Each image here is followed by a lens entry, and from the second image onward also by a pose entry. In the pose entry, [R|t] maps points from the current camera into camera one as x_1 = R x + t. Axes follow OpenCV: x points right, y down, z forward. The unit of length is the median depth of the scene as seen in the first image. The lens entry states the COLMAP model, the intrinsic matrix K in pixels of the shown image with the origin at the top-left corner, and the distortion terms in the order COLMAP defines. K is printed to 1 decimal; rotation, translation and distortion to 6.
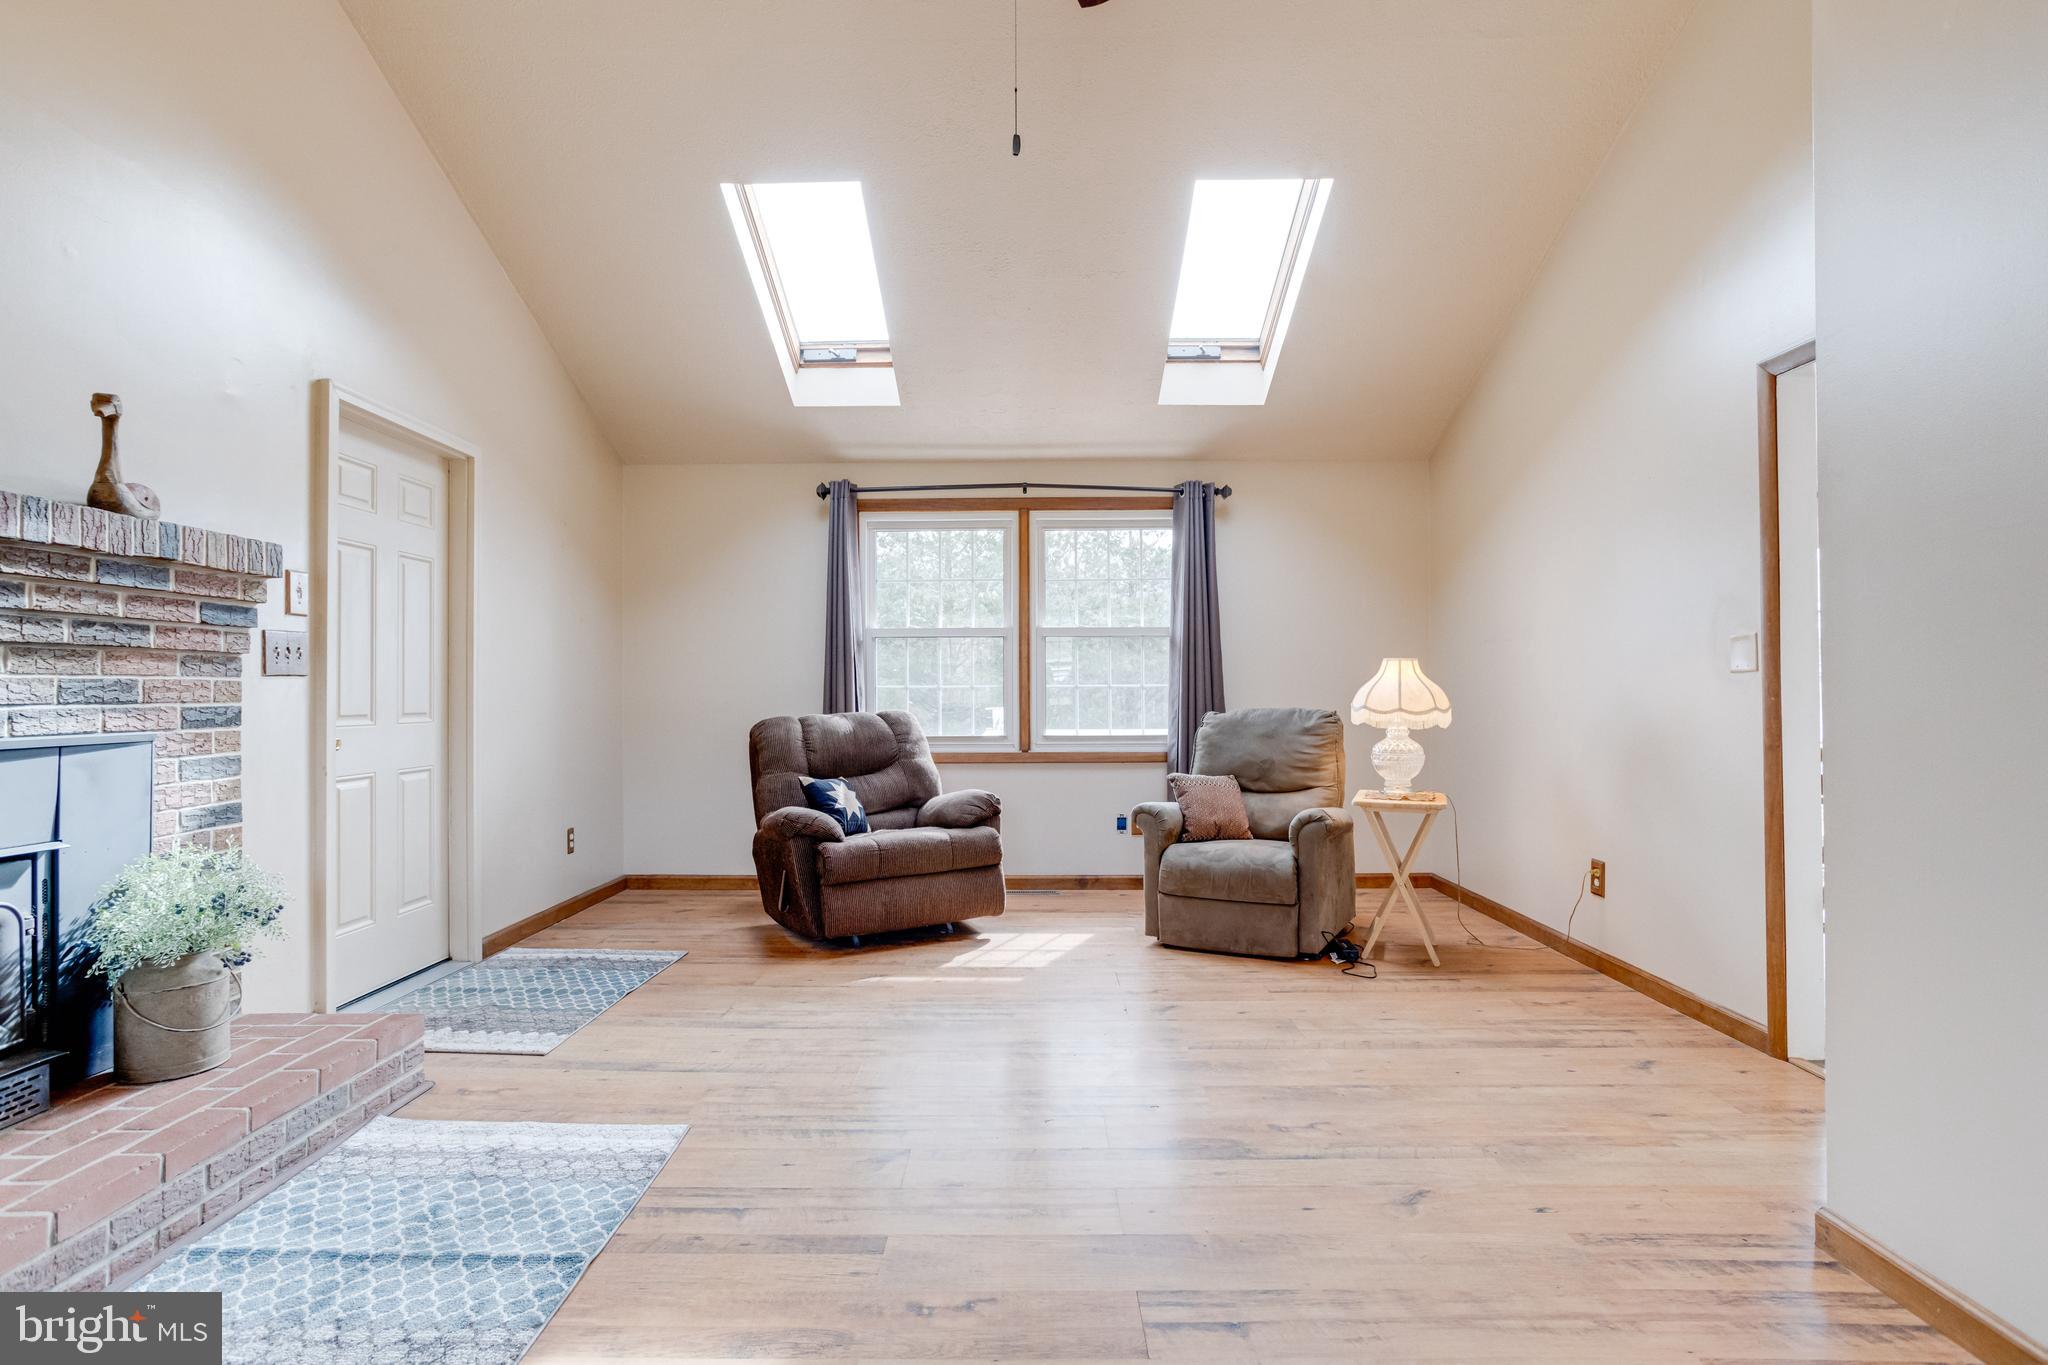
lens RADIAL K [[1018.6, 0, 1015.4], [0, 1018.6, 690.4], [0, 0, 1]] dist [-0.041521, 0.020970]
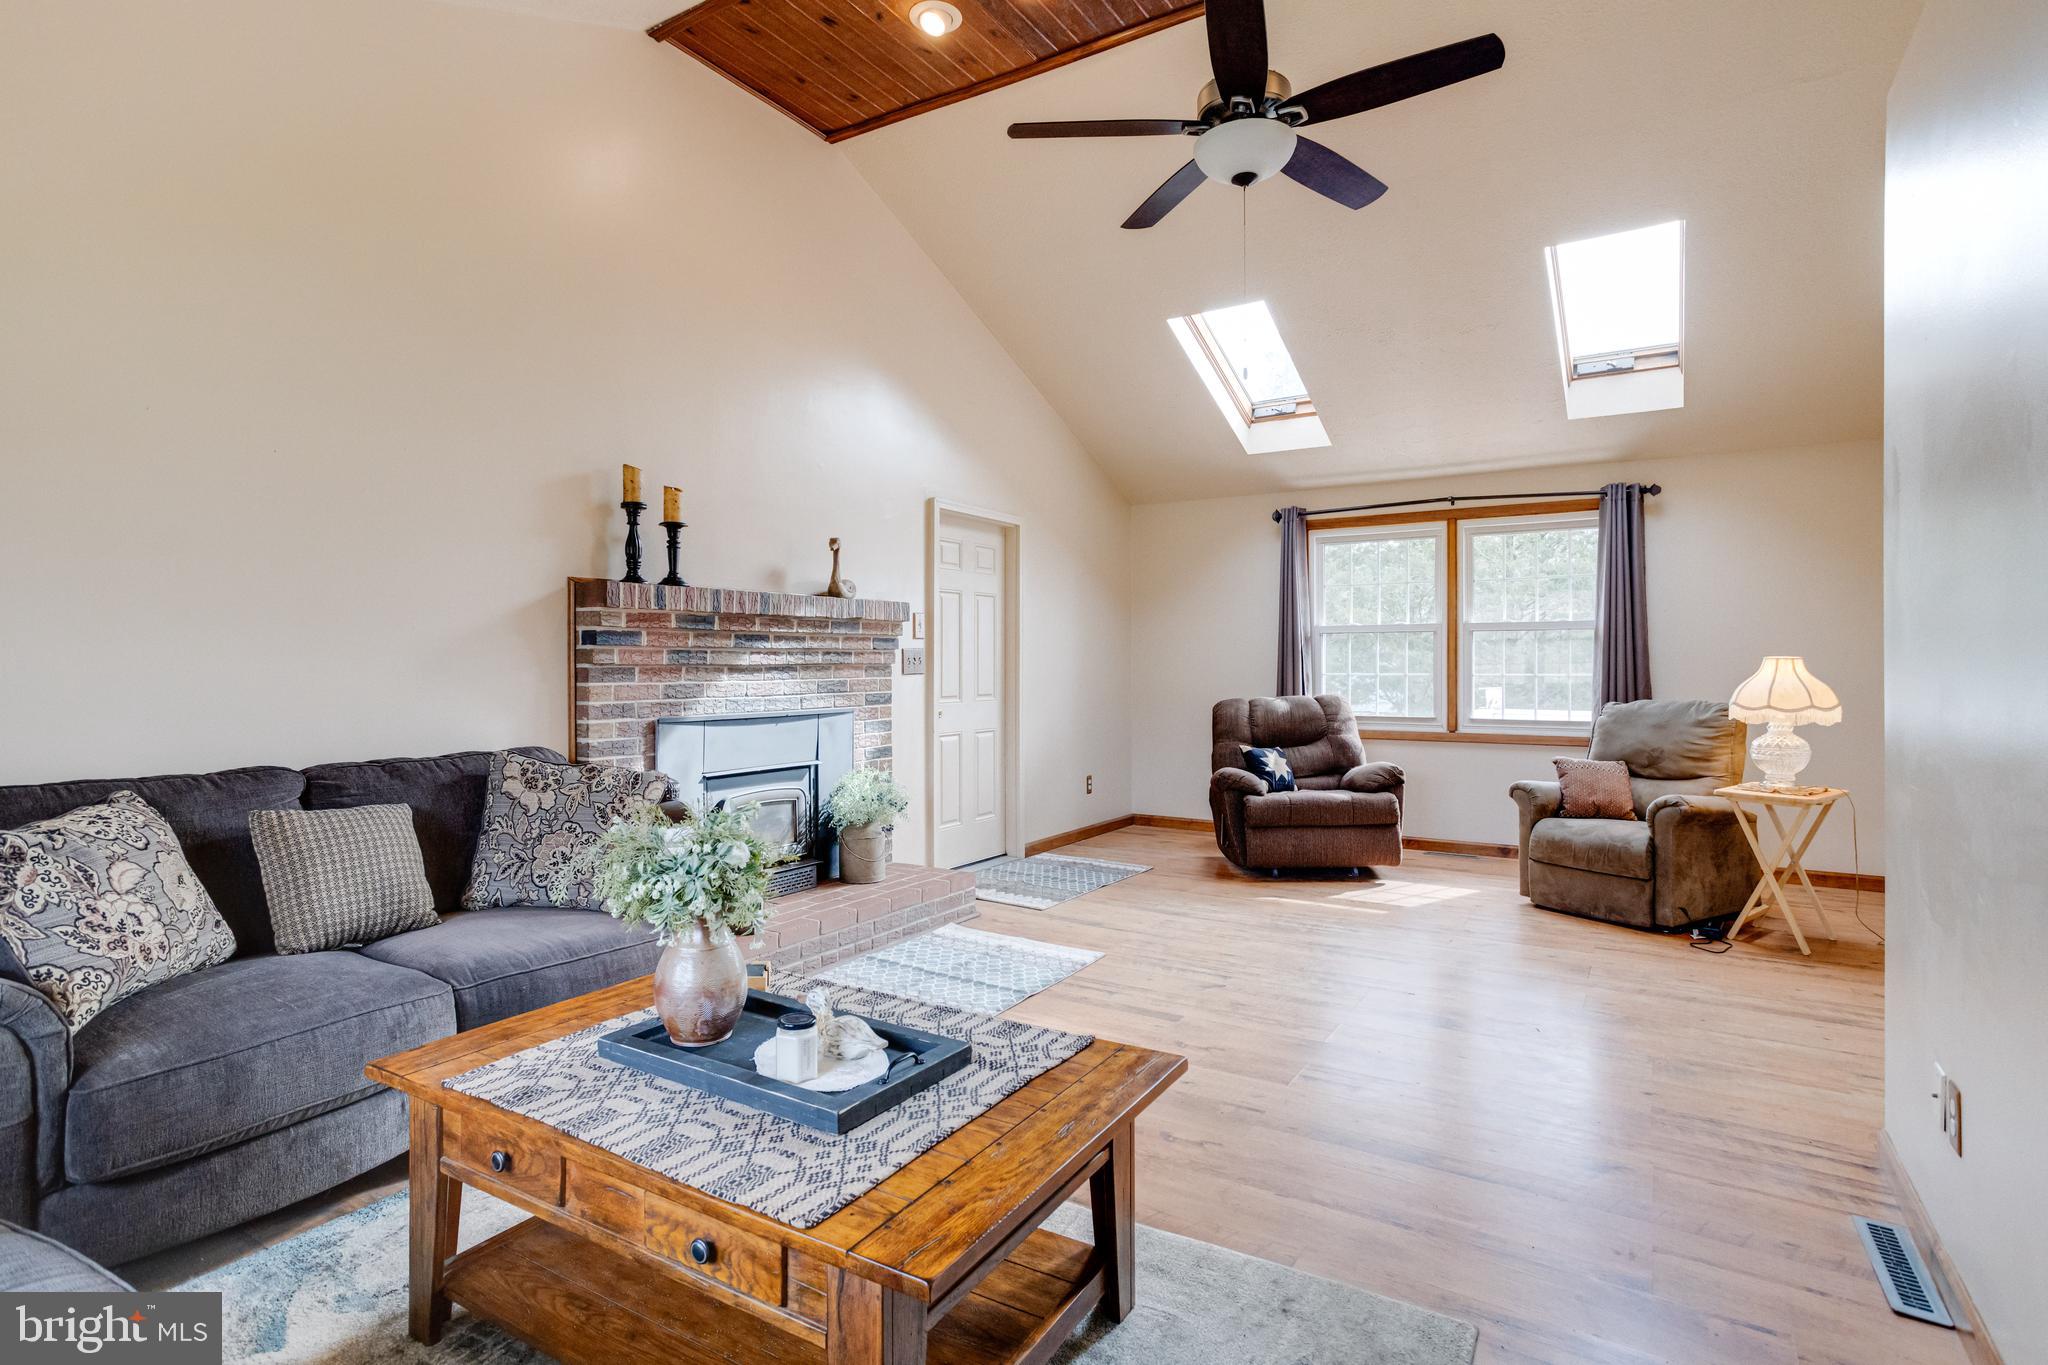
lens RADIAL K [[1018.6, 0, 994.4], [0, 1018.6, 669.3], [0, 0, 1]] dist [-0.041521, 0.020970]
pose [[0.835766, 0.004539, -0.549067, 0.335611], [0.001963, 0.999935, 0.011254, -0.039954], [0.549082, -0.010484, 0.835702, -0.373421]]
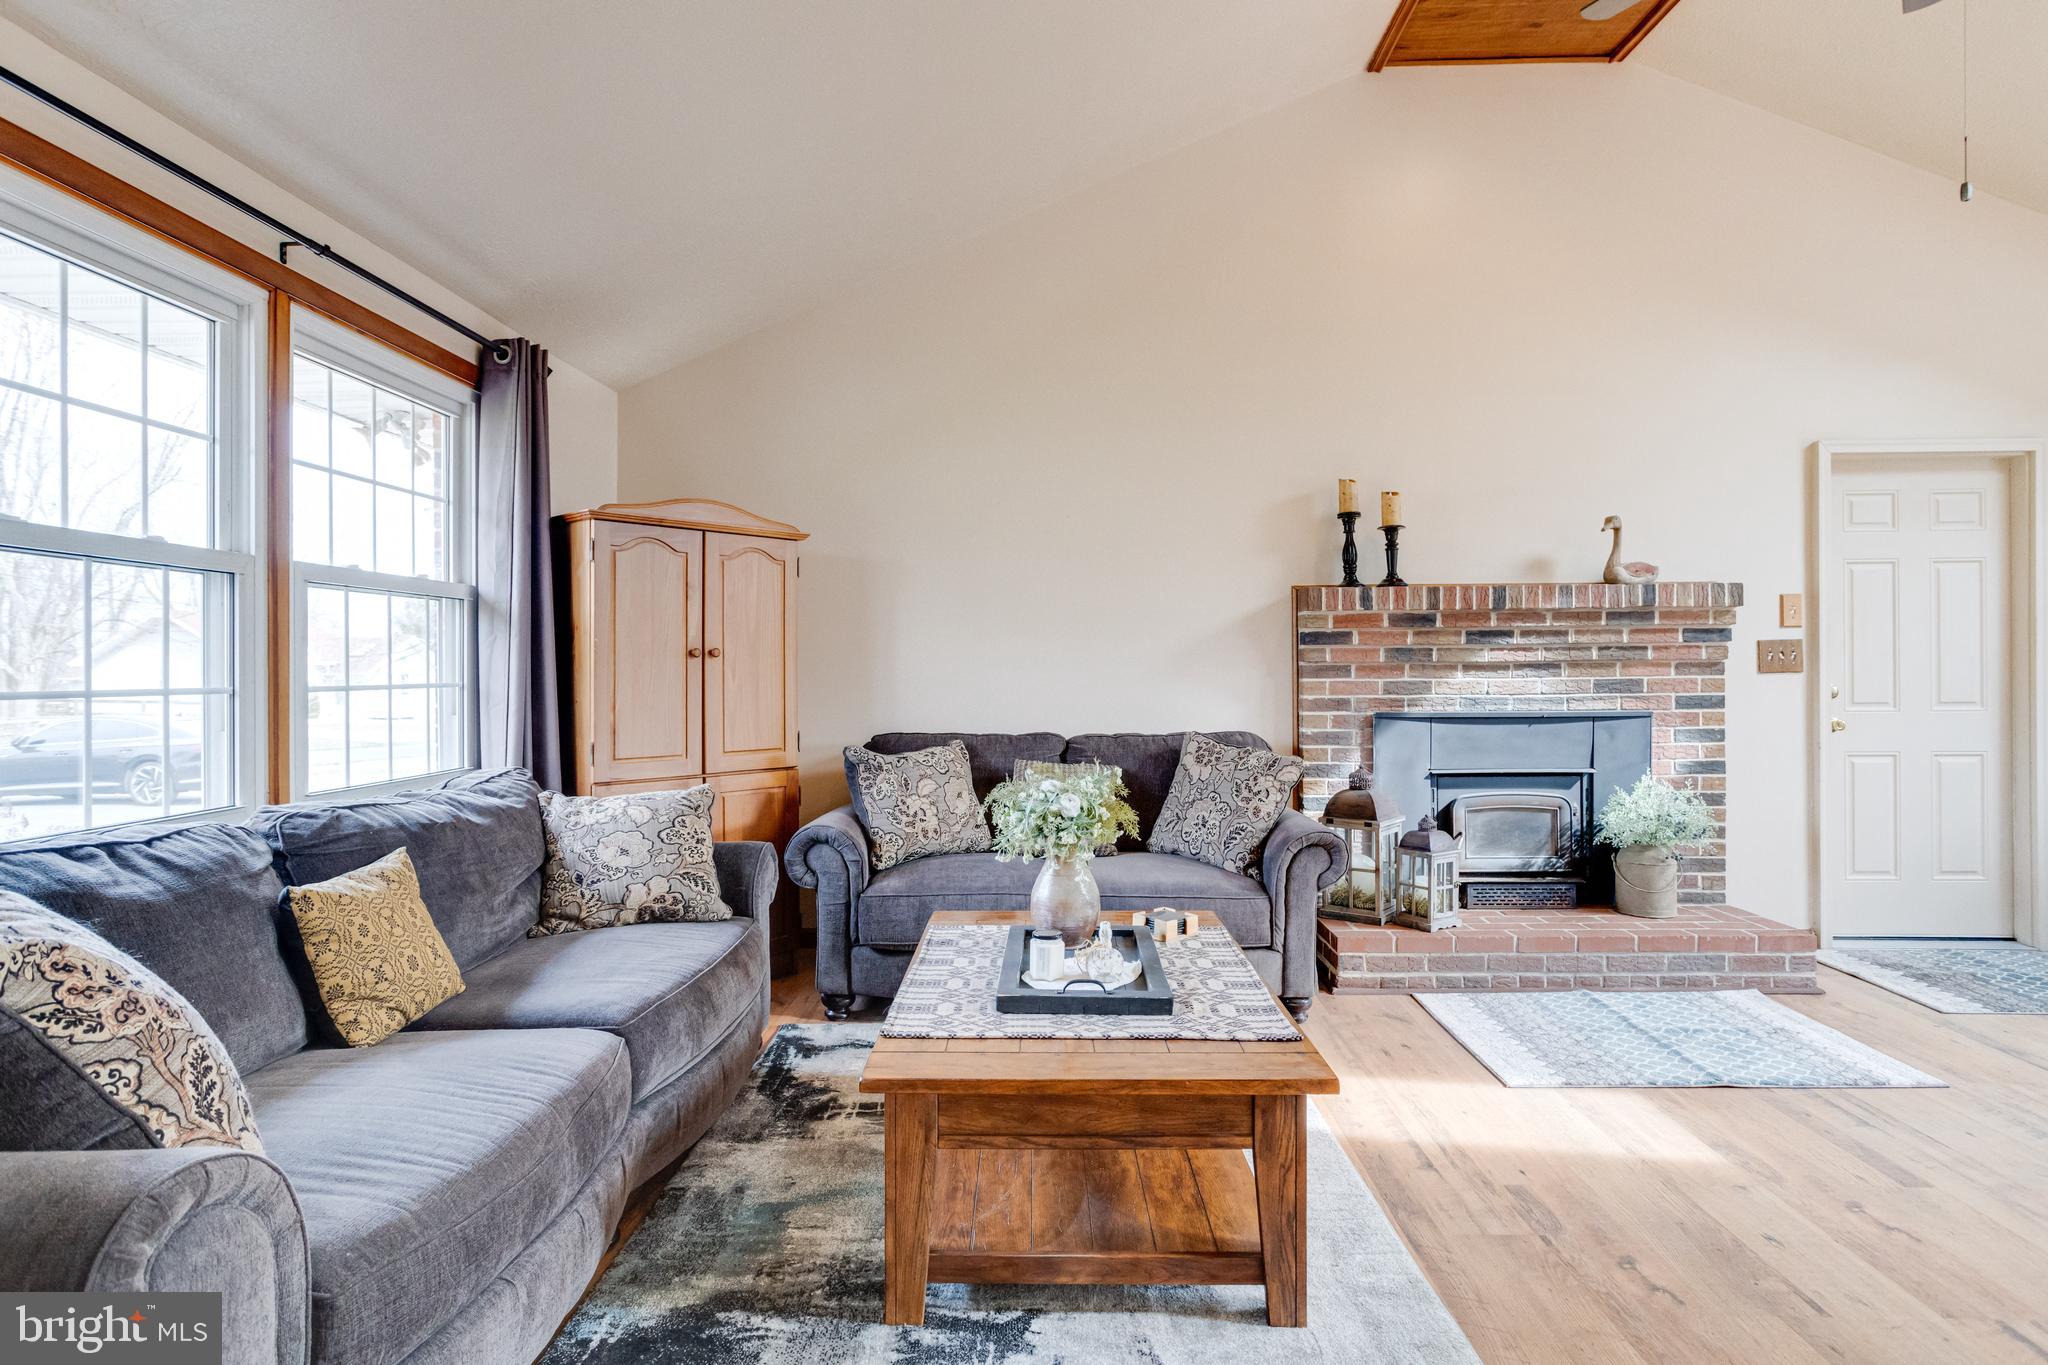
lens RADIAL K [[1018.6, 0, 1009.3], [0, 1018.6, 672.9], [0, 0, 1]] dist [-0.041521, 0.020970]
pose [[-0.051126, 0.001304, -0.998691, 0.638675], [0.010914, 0.999940, 0.000747, -0.025141], [0.998633, -0.010861, -0.051137, 0.022374]]
